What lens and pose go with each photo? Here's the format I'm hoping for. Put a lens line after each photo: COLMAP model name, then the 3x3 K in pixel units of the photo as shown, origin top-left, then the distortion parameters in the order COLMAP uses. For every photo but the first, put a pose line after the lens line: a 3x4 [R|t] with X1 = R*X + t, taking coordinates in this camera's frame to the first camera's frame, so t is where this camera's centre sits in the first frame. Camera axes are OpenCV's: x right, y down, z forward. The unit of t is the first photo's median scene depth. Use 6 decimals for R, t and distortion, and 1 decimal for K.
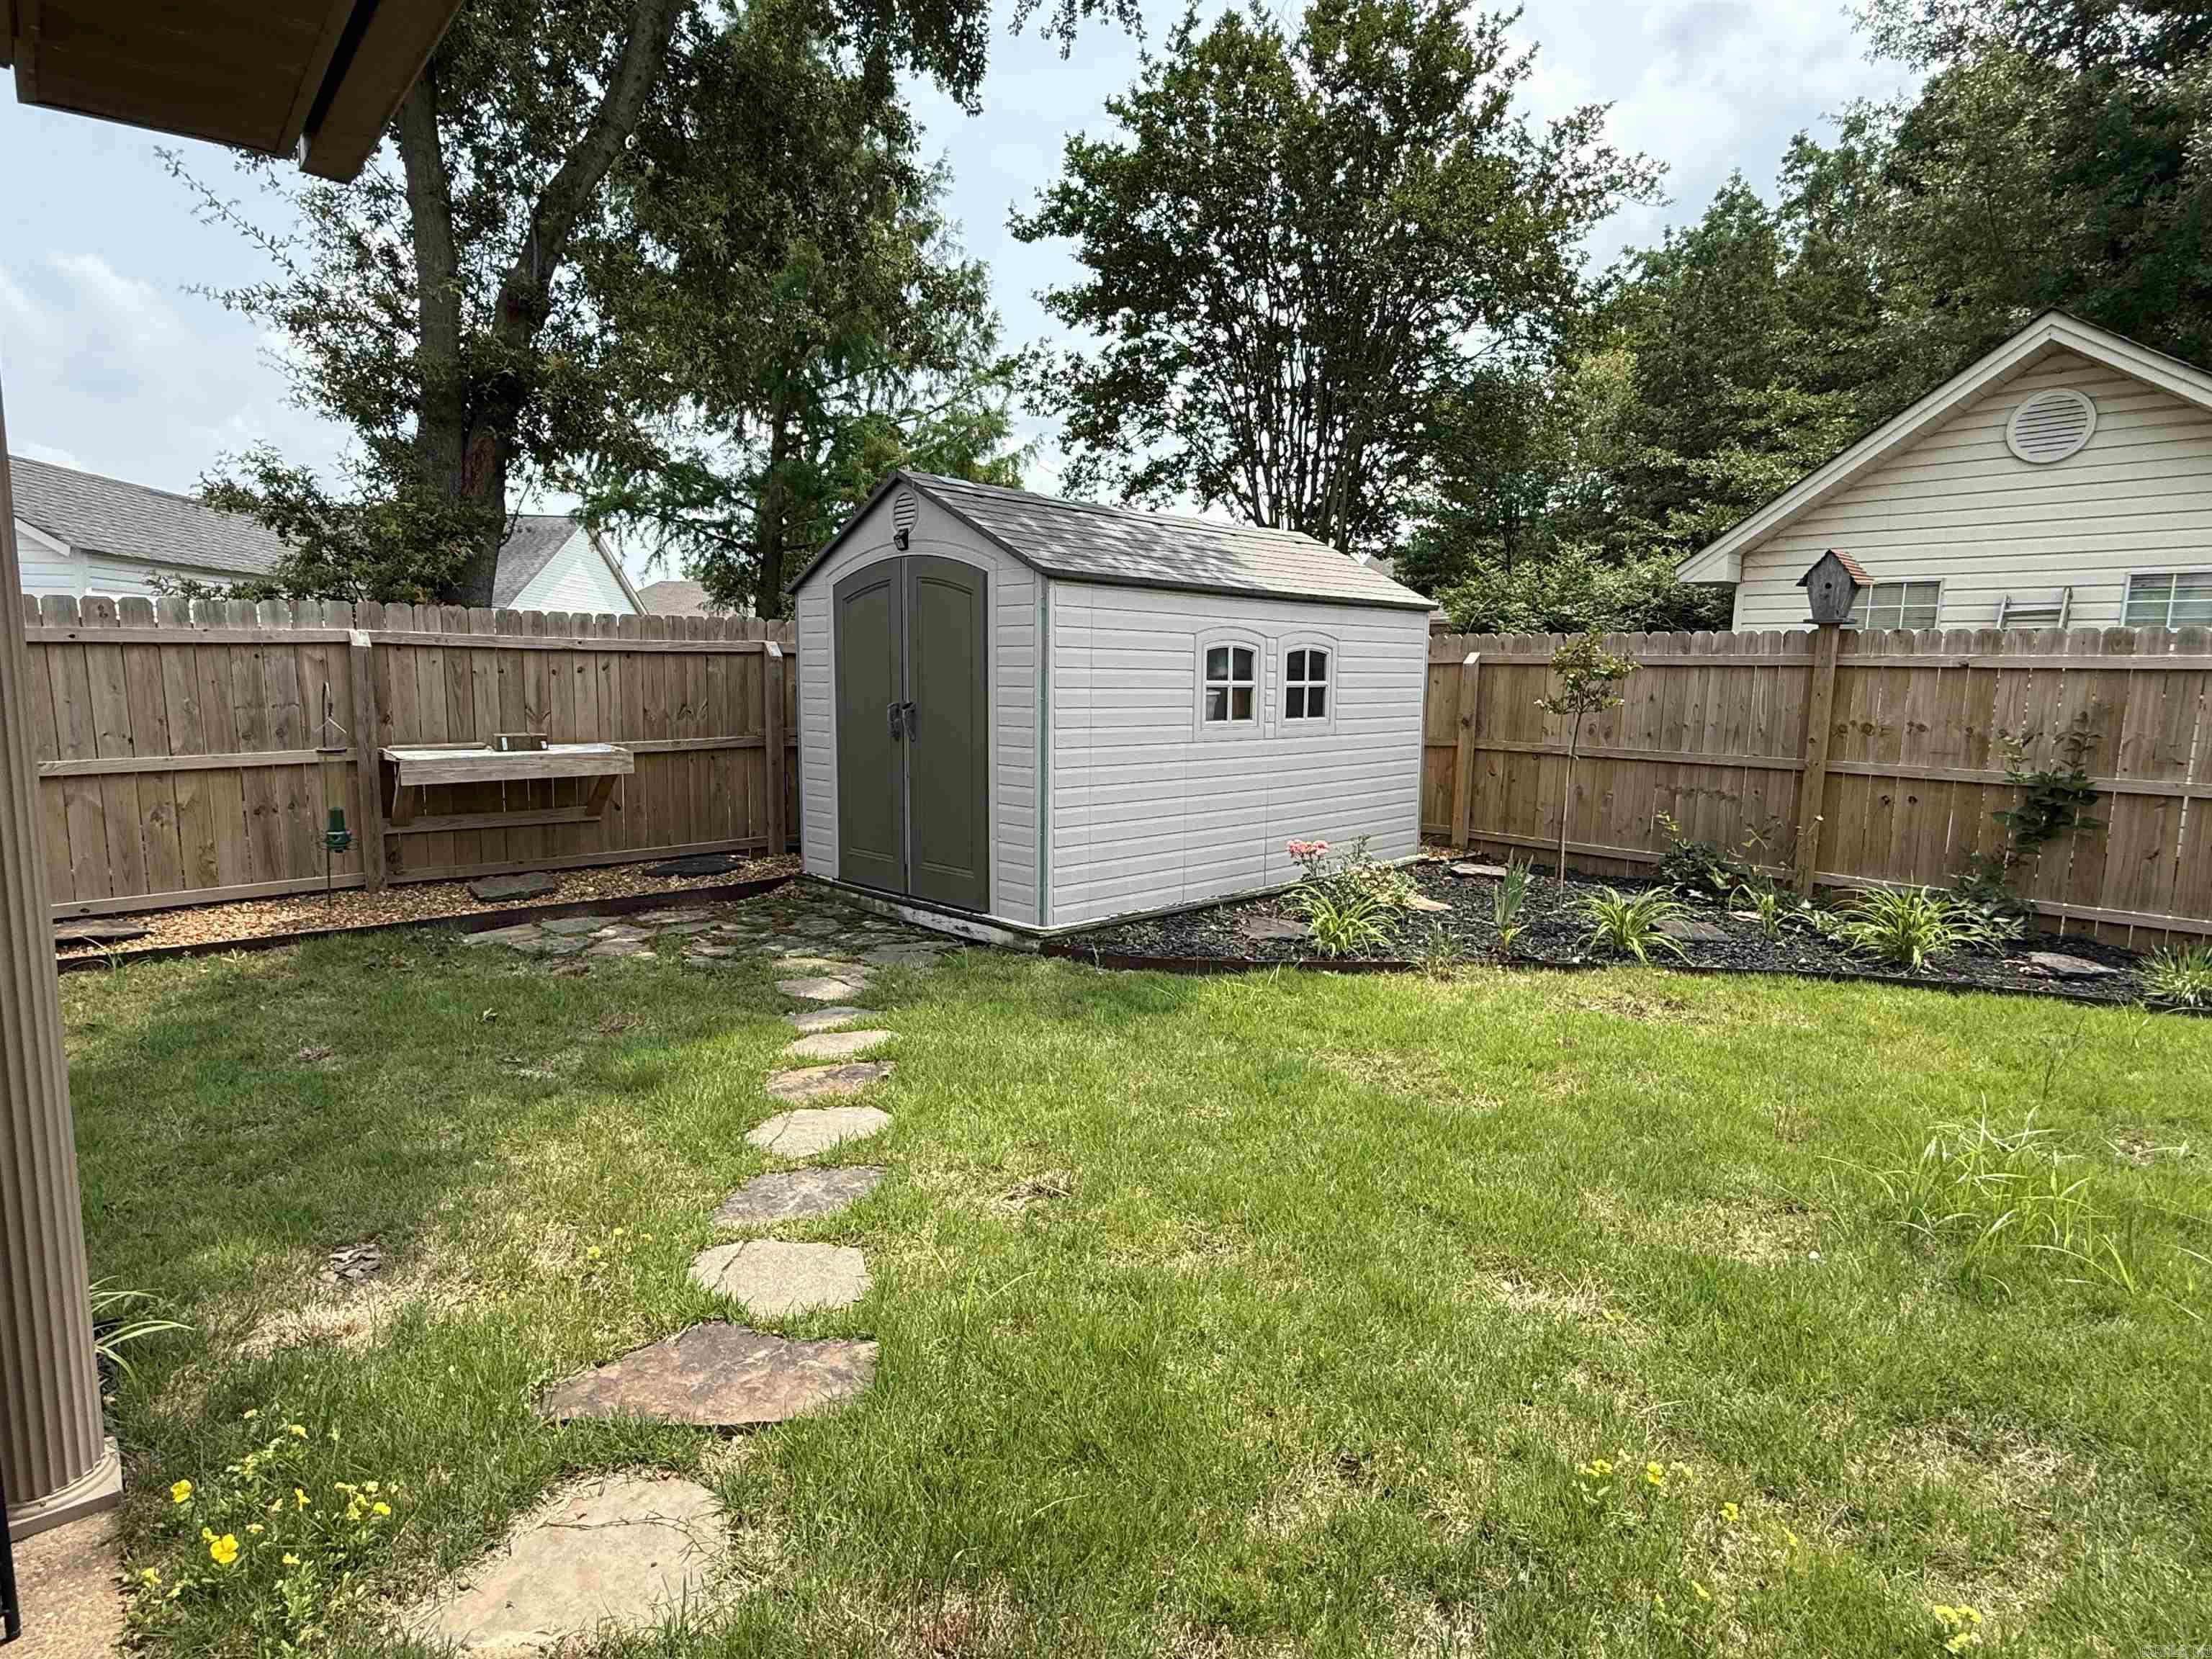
lens RADIAL K [[1177.7, 0, 1105.7], [0, 1177.7, 828.2], [0, 0, 1]] dist [0.001740, -0.000357]
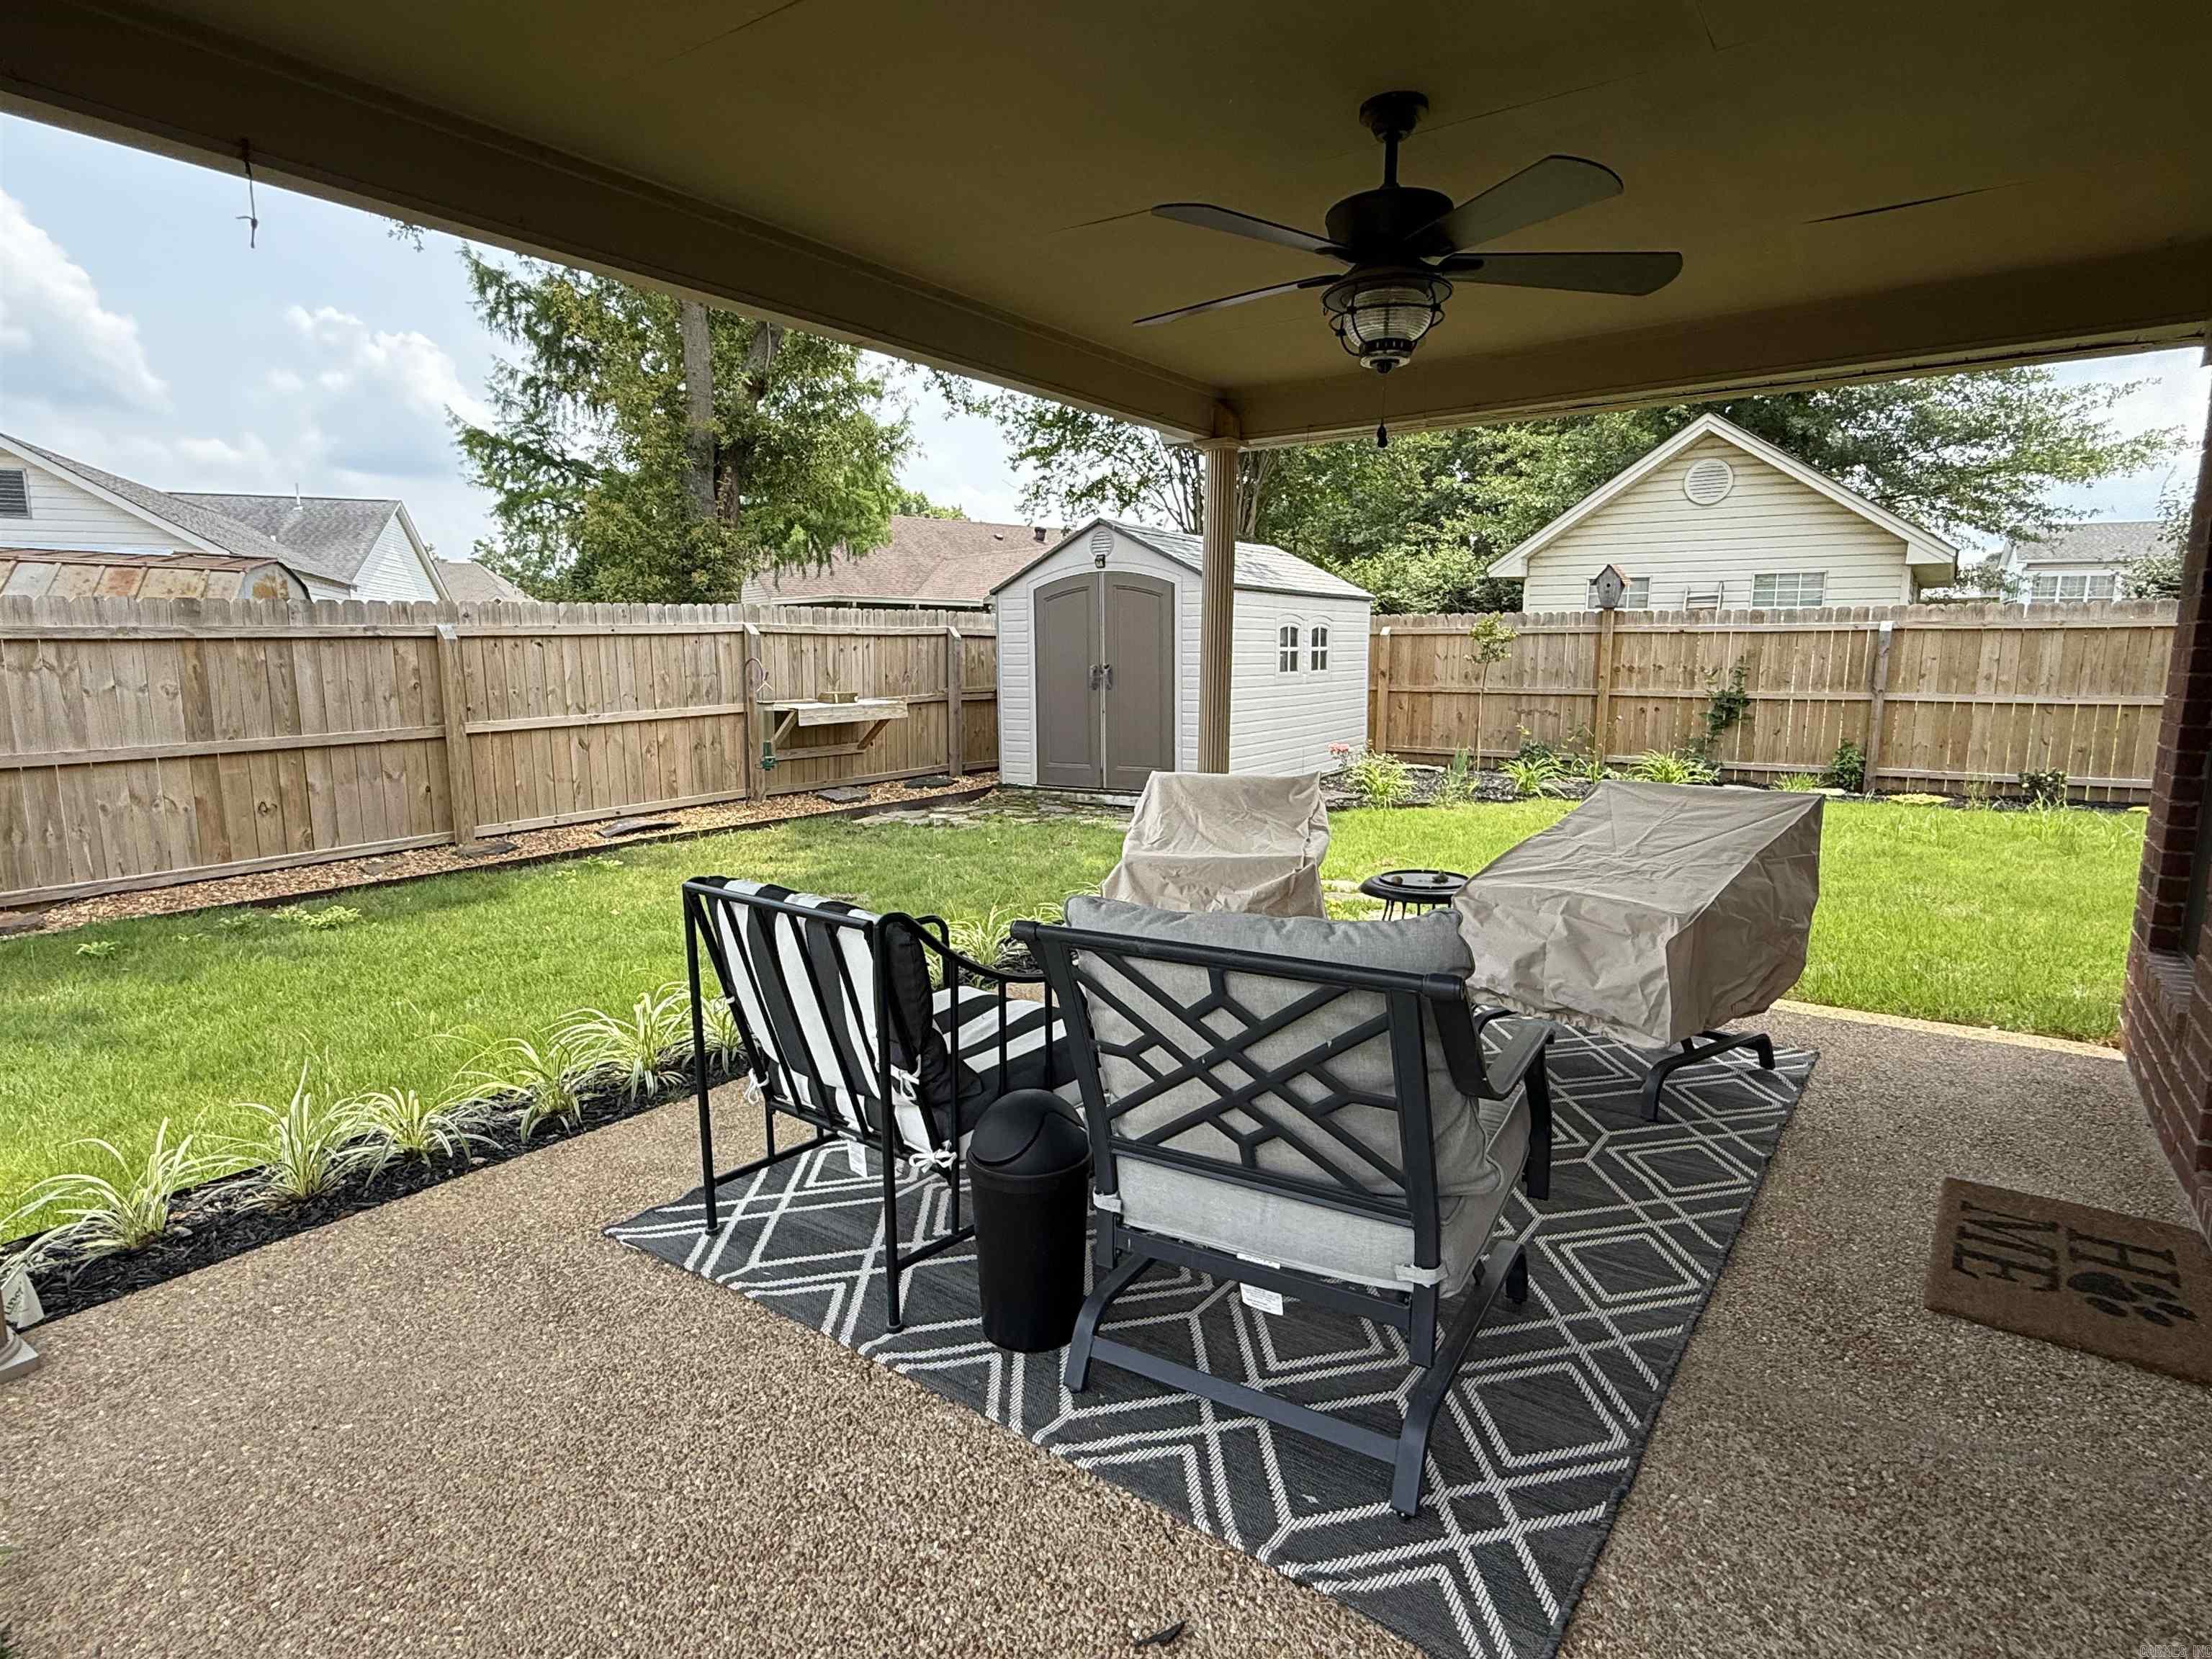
lens RADIAL K [[1177.7, 0, 1102.5], [0, 1177.7, 832.6], [0, 0, 1]] dist [0.001740, -0.000357]
pose [[0.973296, -0.052930, 0.223368, -0.497817], [0.047820, 0.998457, 0.028228, 0.067955], [-0.224518, -0.016793, 0.974325, -0.500655]]
